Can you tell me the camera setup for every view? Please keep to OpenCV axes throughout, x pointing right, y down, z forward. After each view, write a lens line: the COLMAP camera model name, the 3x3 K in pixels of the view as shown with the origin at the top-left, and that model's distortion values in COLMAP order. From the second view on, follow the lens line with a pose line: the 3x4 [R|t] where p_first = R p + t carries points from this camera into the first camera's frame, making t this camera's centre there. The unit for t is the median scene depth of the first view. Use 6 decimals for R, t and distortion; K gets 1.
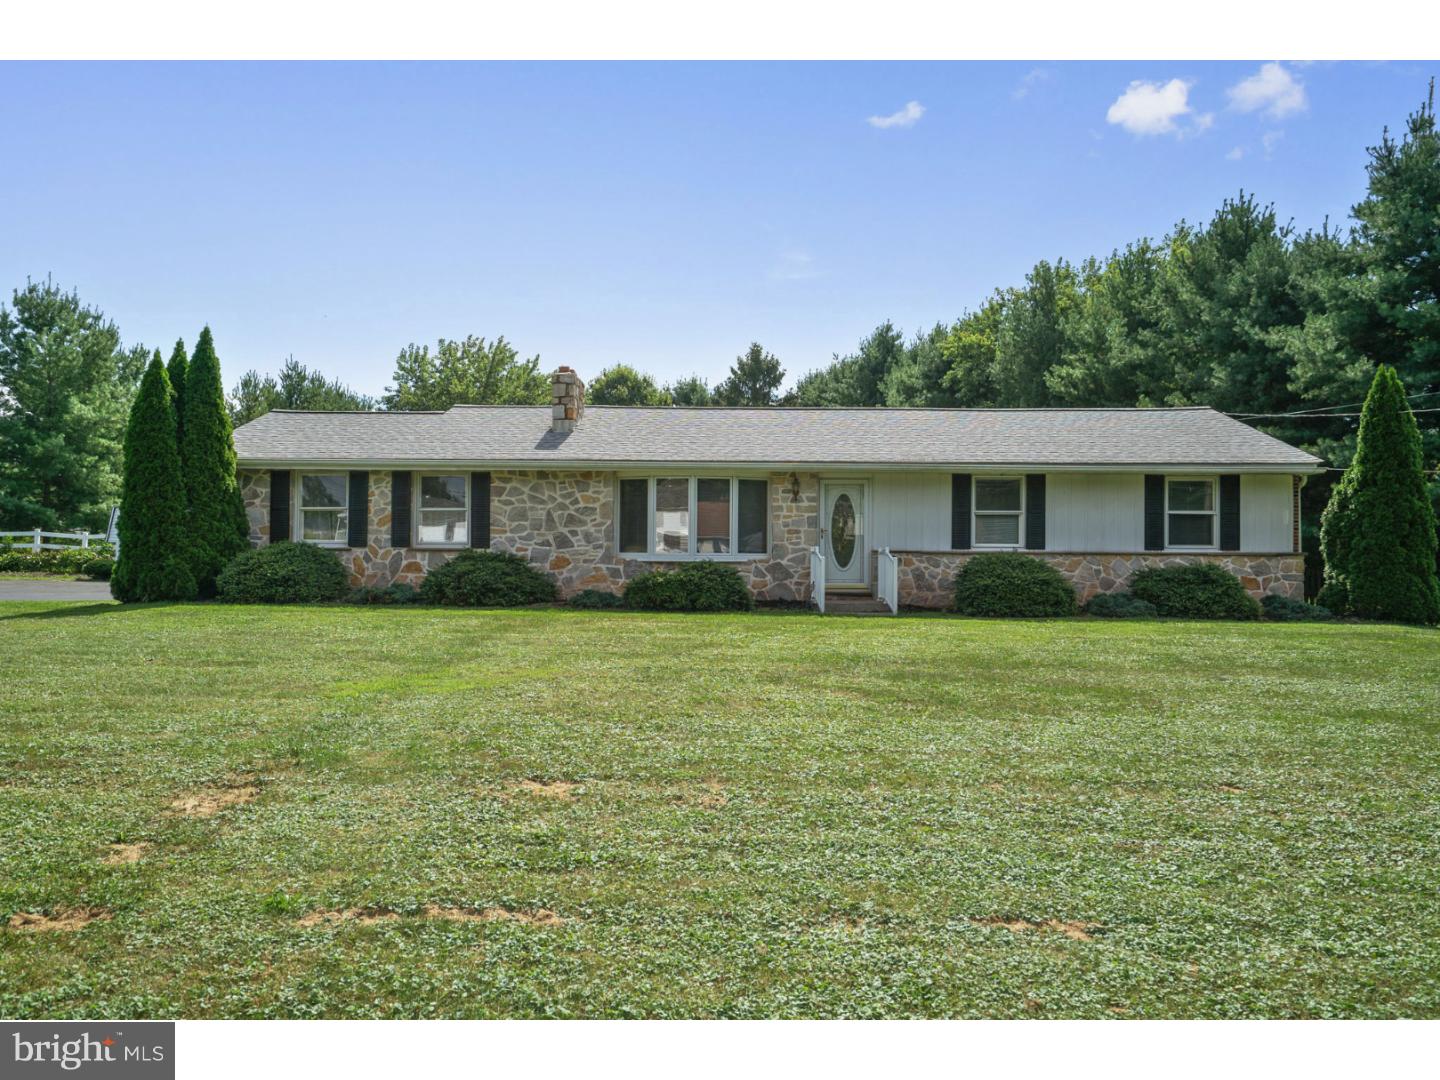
lens RADIAL K [[1033.1, 0, 720.0], [0, 1033.1, 540.0], [0, 0, 1]] dist [0.001951, 0.000666]
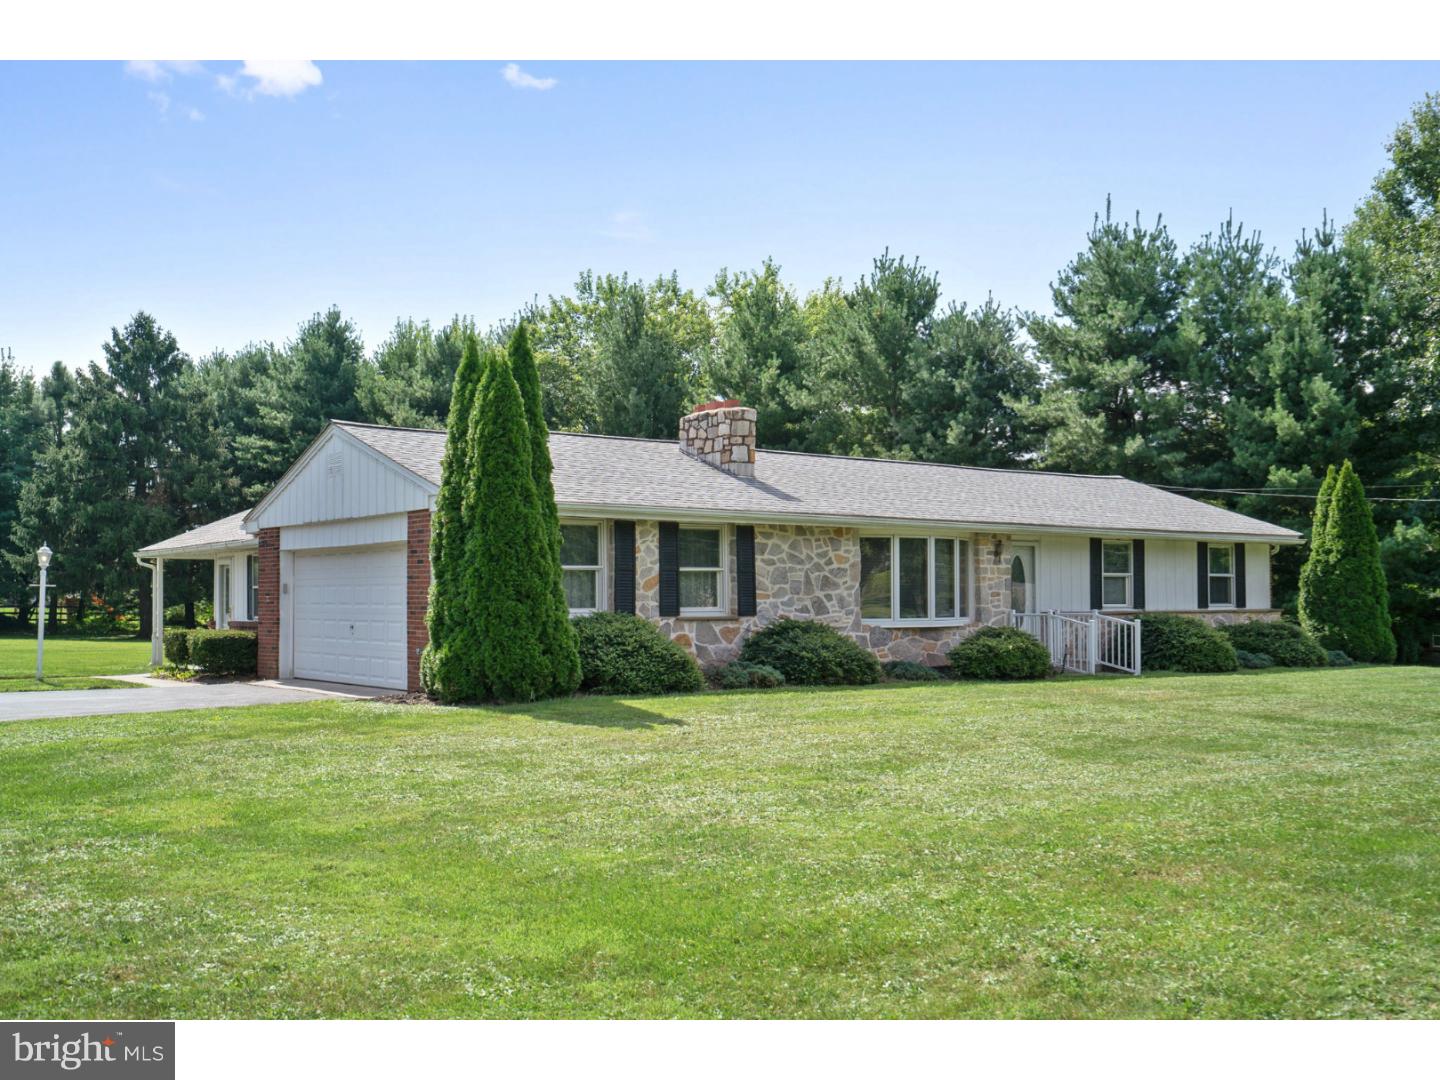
lens RADIAL K [[1419.4, 0, 719.2], [0, 1419.4, 577.1], [0, 0, 1]] dist [0.011032, 0.188905]
pose [[0.778910, 0.001509, 0.627134, -0.971209], [0.006683, 0.999920, -0.010707, -0.011666], [-0.627101, 0.012530, 0.778837, 0.116303]]
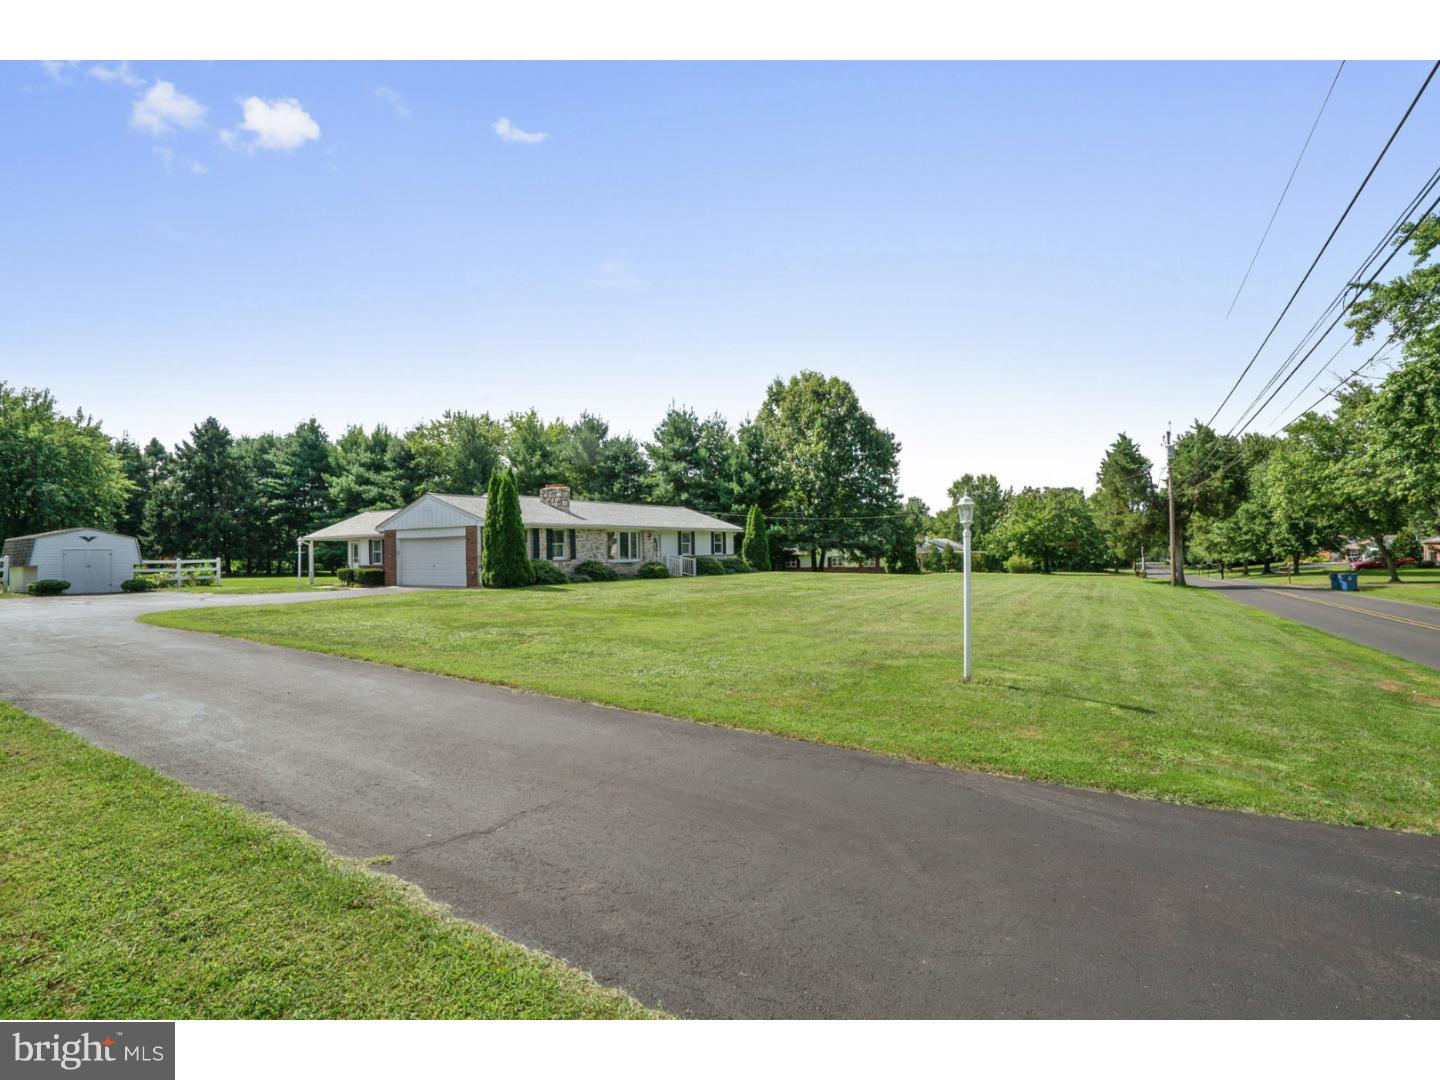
lens RADIAL K [[672.2, 0, 720.0], [0, 672.2, 540.0], [0, 0, 1]] dist [0.000087, 0.000203]
pose [[0.512560, -0.003076, 0.858646, -1.446698], [0.018826, 0.999793, -0.007656, -0.019954], [-0.858445, 0.020089, 0.512512, -0.141896]]
